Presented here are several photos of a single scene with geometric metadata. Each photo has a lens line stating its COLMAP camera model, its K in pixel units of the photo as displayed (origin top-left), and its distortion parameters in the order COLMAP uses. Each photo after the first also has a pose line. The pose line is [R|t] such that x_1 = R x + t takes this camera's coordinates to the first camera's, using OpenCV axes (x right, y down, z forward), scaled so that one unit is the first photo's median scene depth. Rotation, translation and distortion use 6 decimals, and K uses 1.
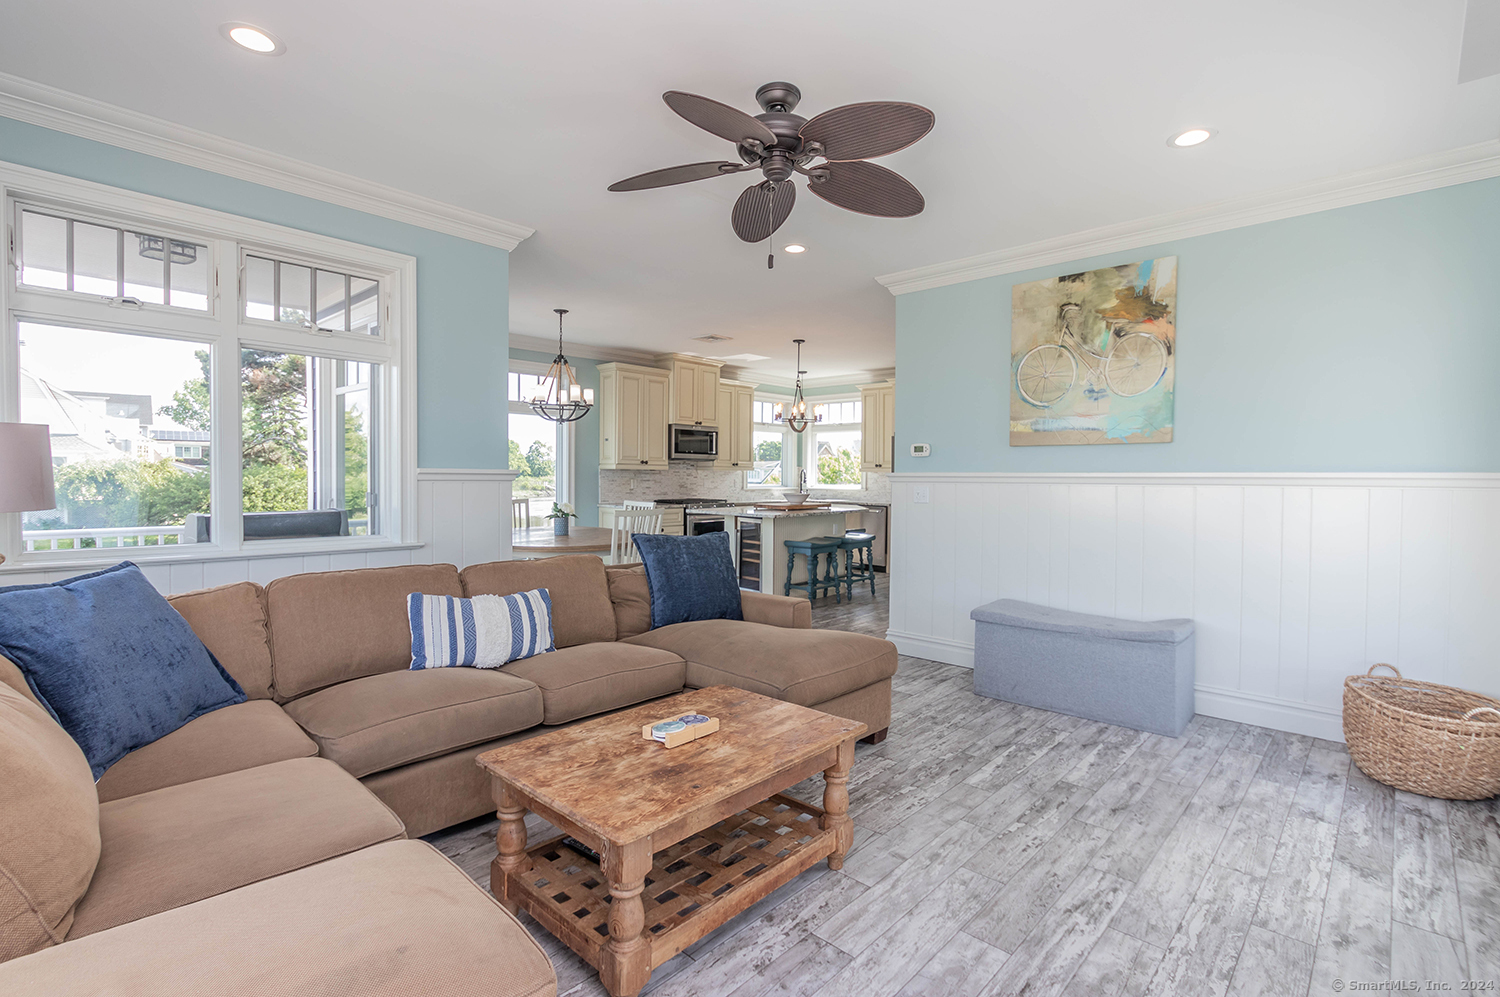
lens RADIAL K [[709.3, 0, 750.0], [0, 709.3, 498.5], [0, 0, 1]] dist [0.000639, -0.000663]
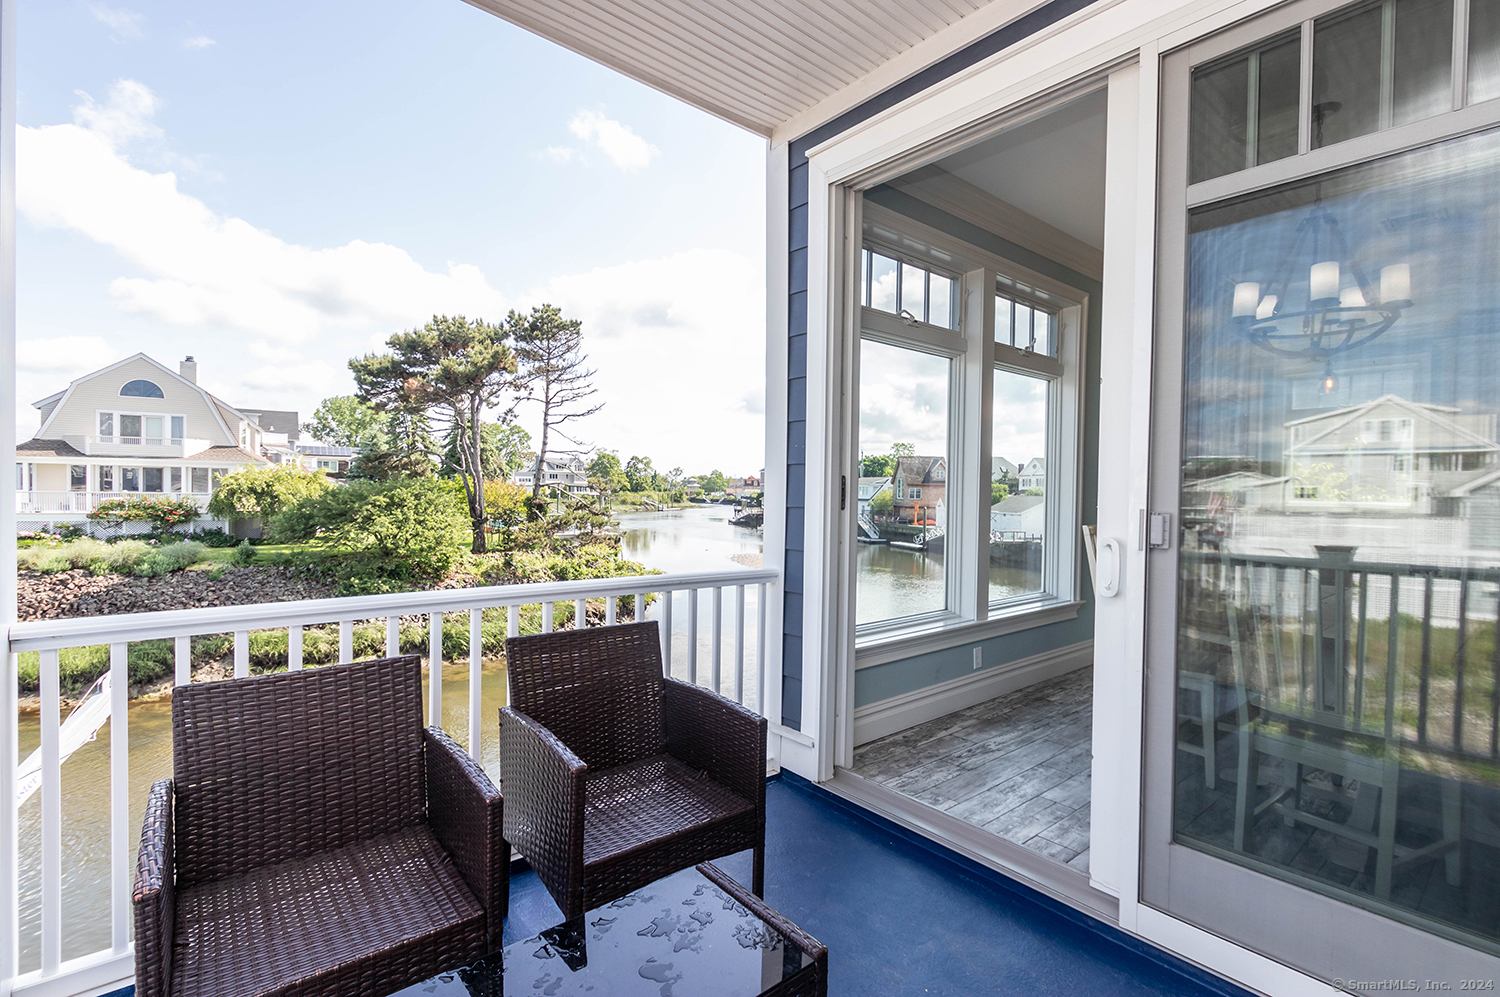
lens RADIAL K [[696.6, 0, 747.2], [0, 696.6, 503.1], [0, 0, 1]] dist [-0.000588, -0.000700]
pose [[0.992951, 0.008431, -0.118223, -0.372247], [-0.010342, 0.999825, -0.015558, -0.002719], [0.118071, 0.016671, 0.992865, 0.339836]]
